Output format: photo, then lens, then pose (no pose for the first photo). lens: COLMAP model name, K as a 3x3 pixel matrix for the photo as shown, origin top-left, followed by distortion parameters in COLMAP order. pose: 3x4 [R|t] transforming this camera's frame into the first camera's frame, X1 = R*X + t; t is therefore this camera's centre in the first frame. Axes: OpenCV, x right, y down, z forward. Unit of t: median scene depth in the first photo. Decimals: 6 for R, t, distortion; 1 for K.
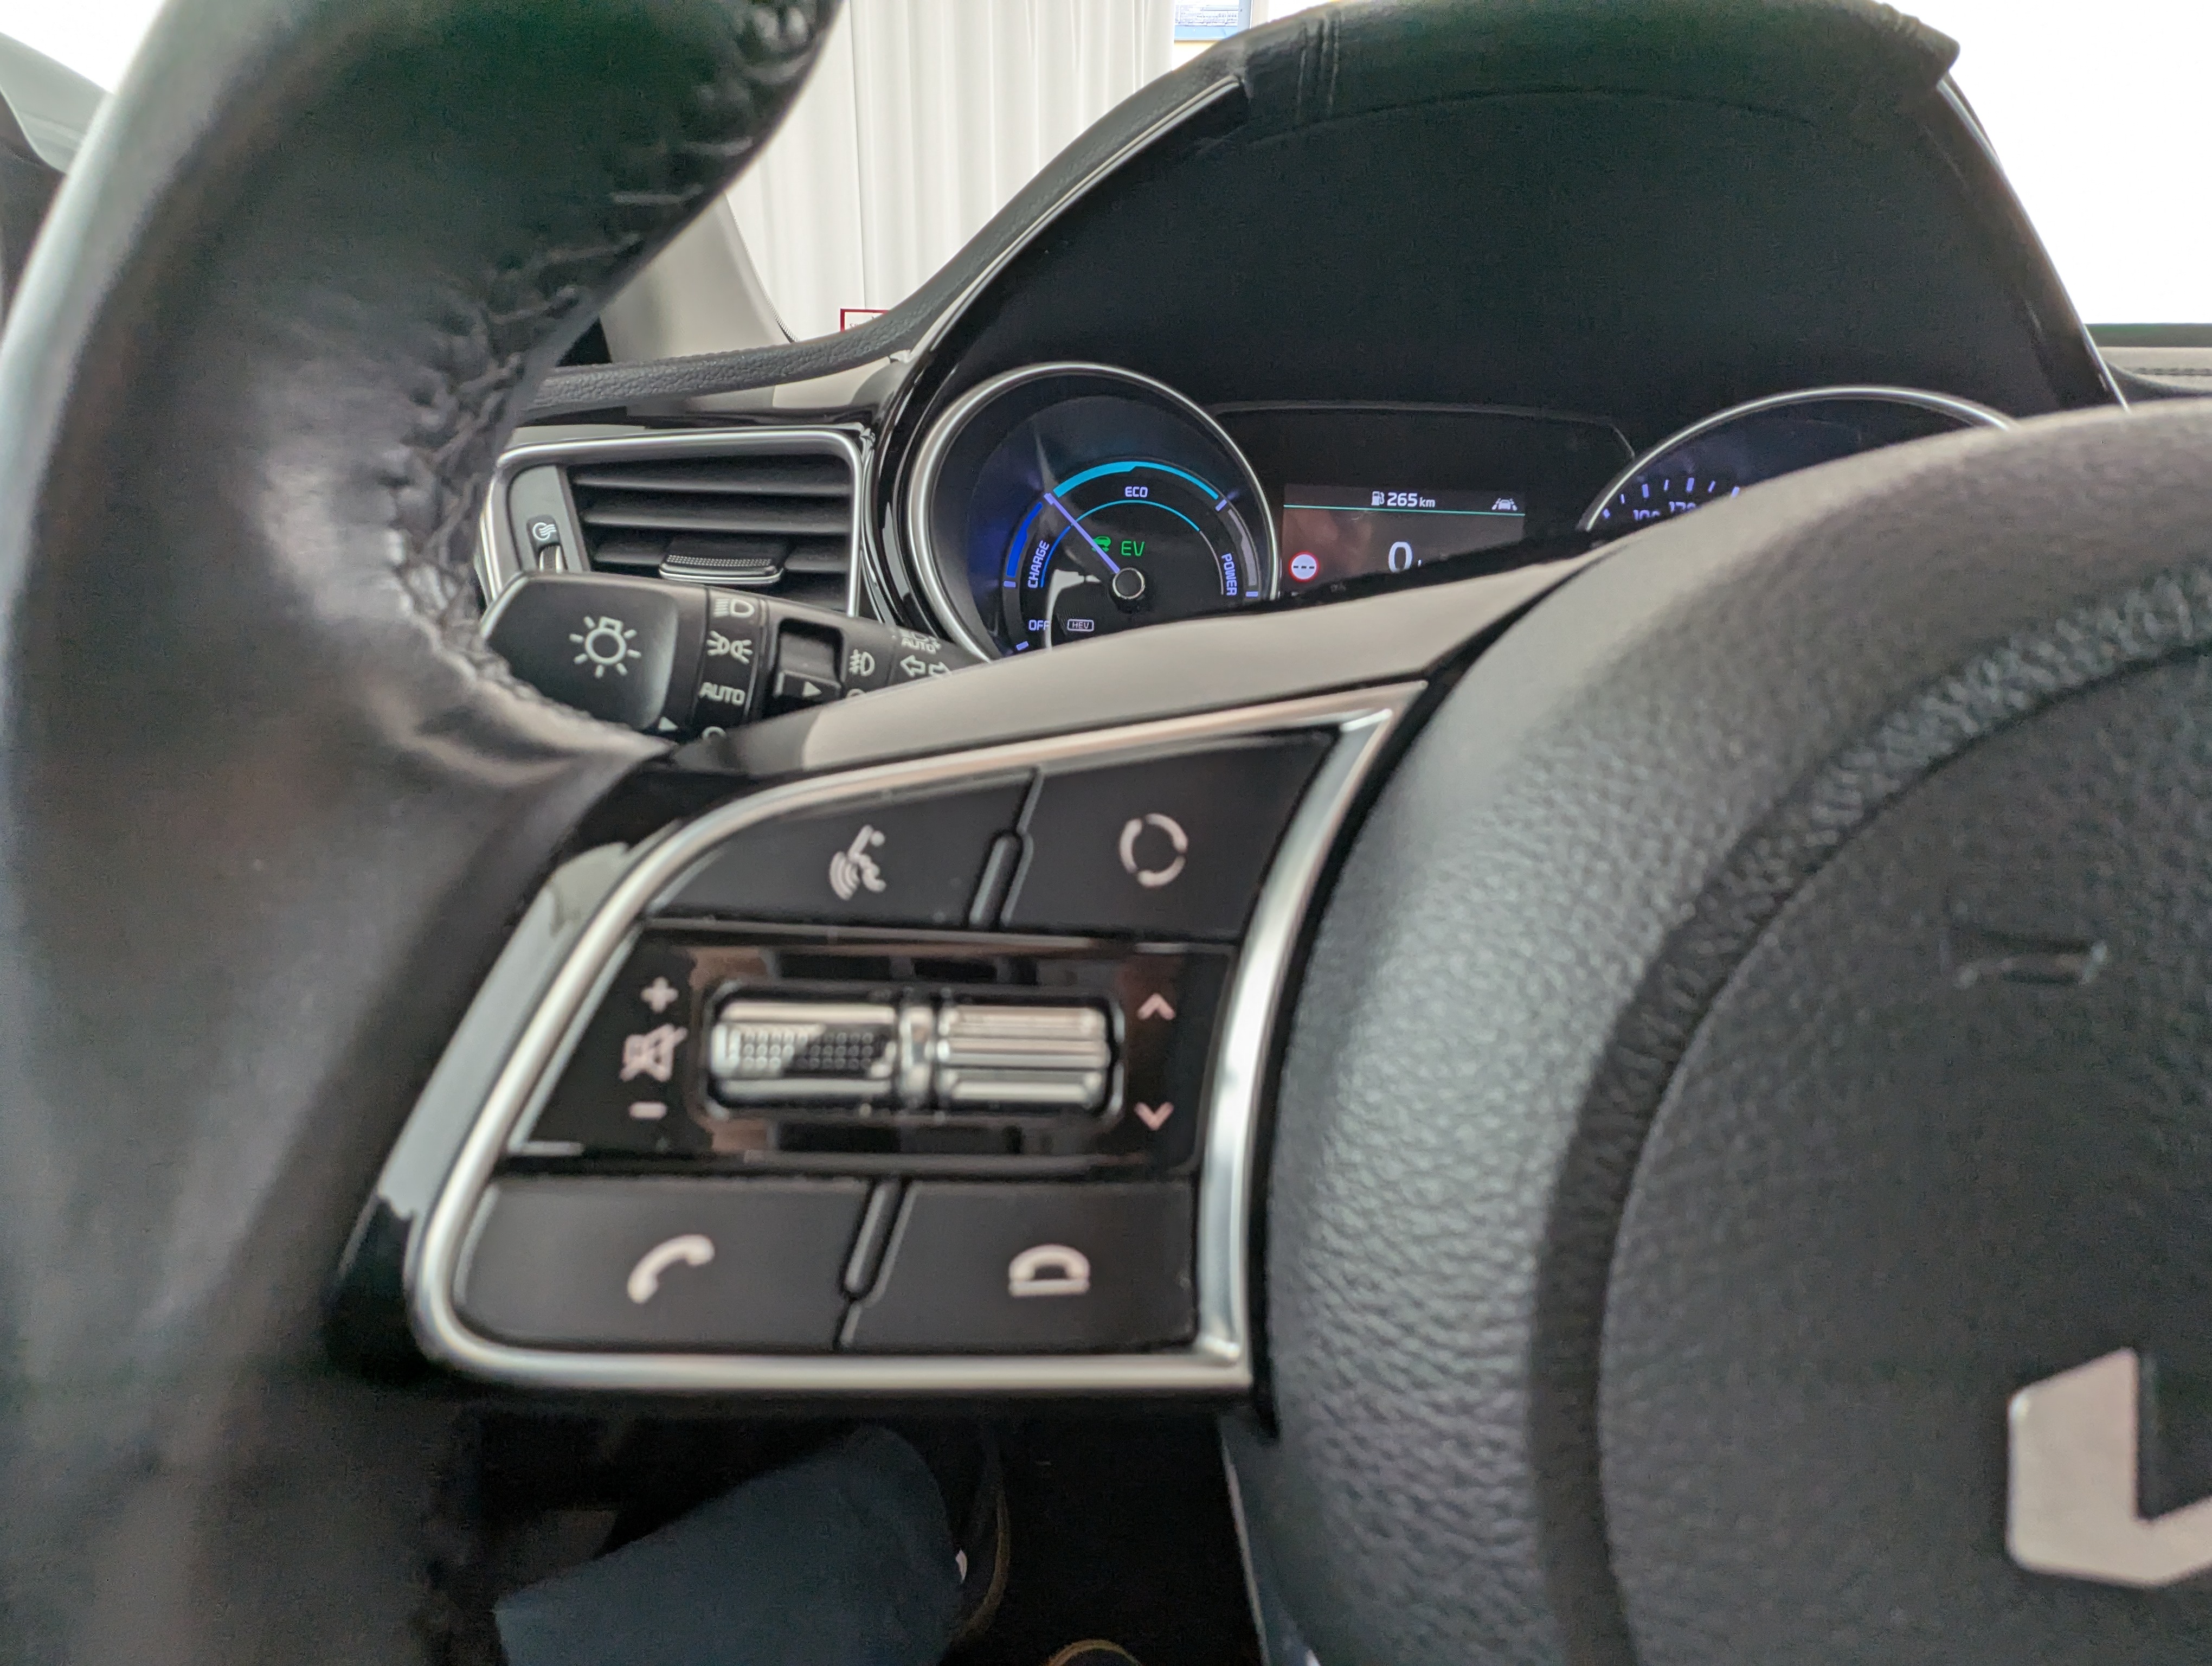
lens RADIAL K [[1046.7, 0, 1100.3], [0, 1046.7, 849.5], [0, 0, 1]] dist [-0.001794, -0.000020]
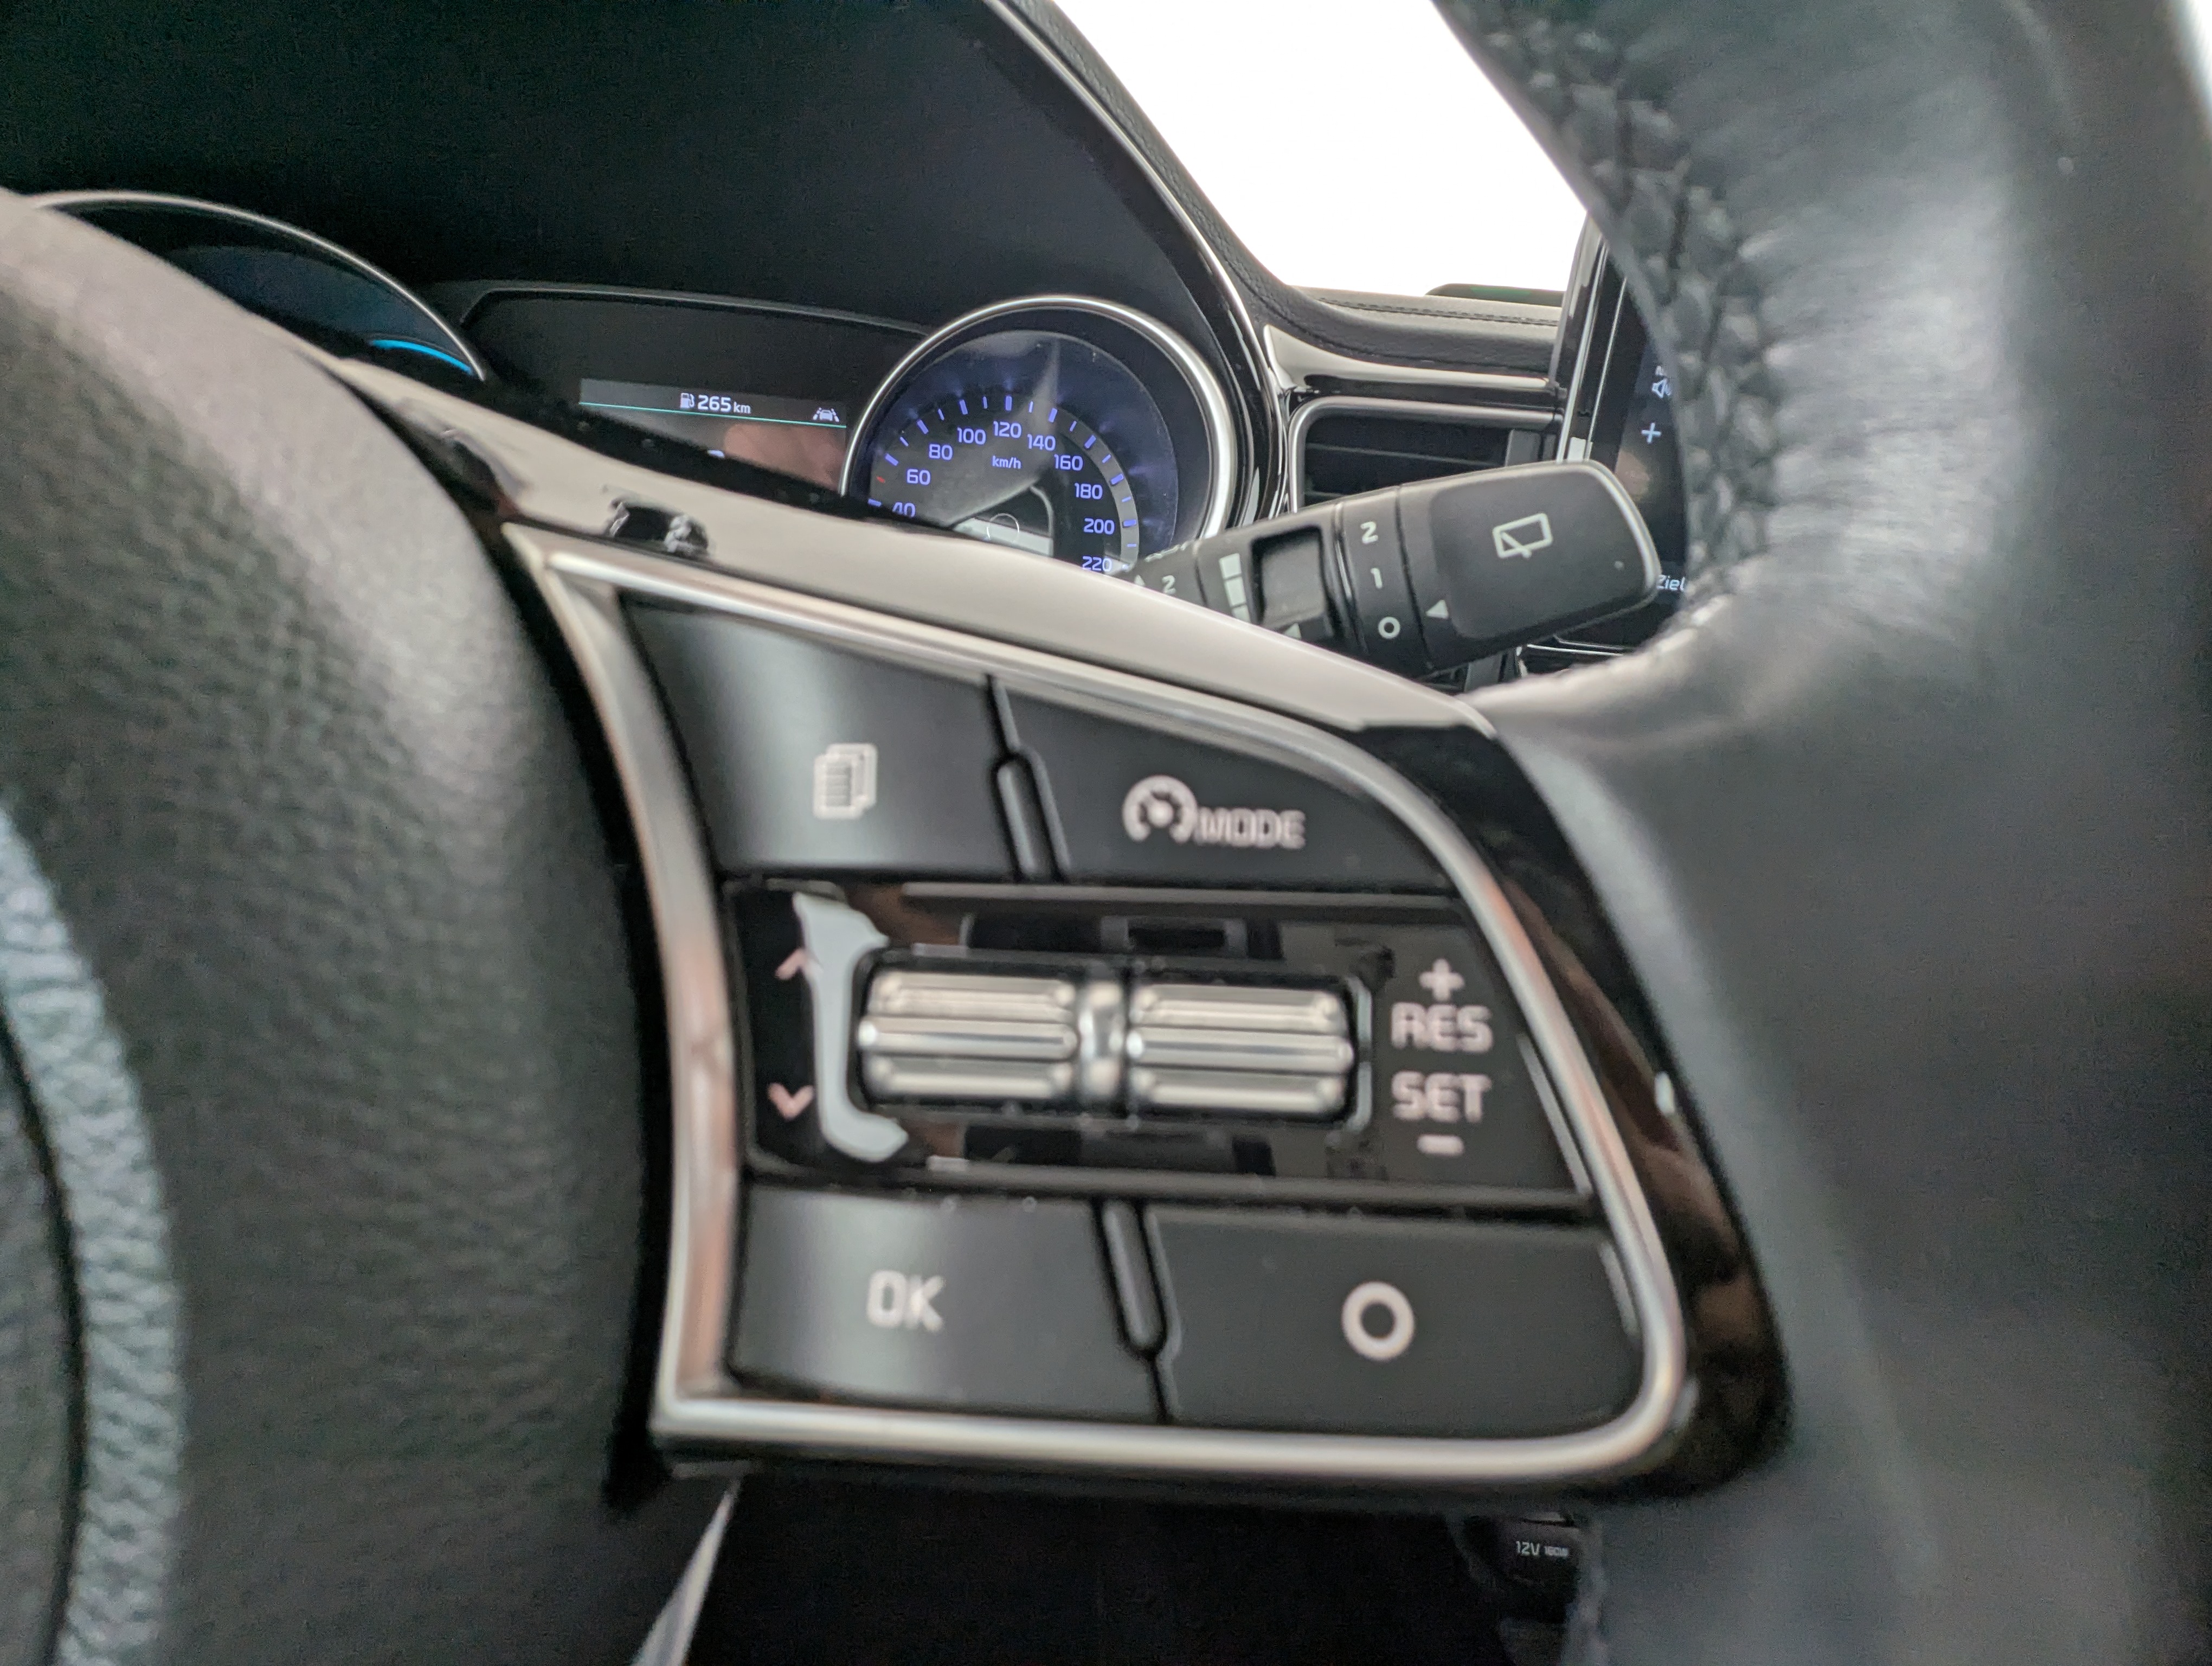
lens RADIAL K [[1046.7, 0, 1108.0], [0, 1046.7, 843.4], [0, 0, 1]] dist [-0.001794, -0.000020]
pose [[0.981016, -0.017035, 0.193177, 0.769368], [0.011910, 0.999546, 0.027659, 0.054723], [-0.193560, -0.024833, 0.980774, 0.035707]]
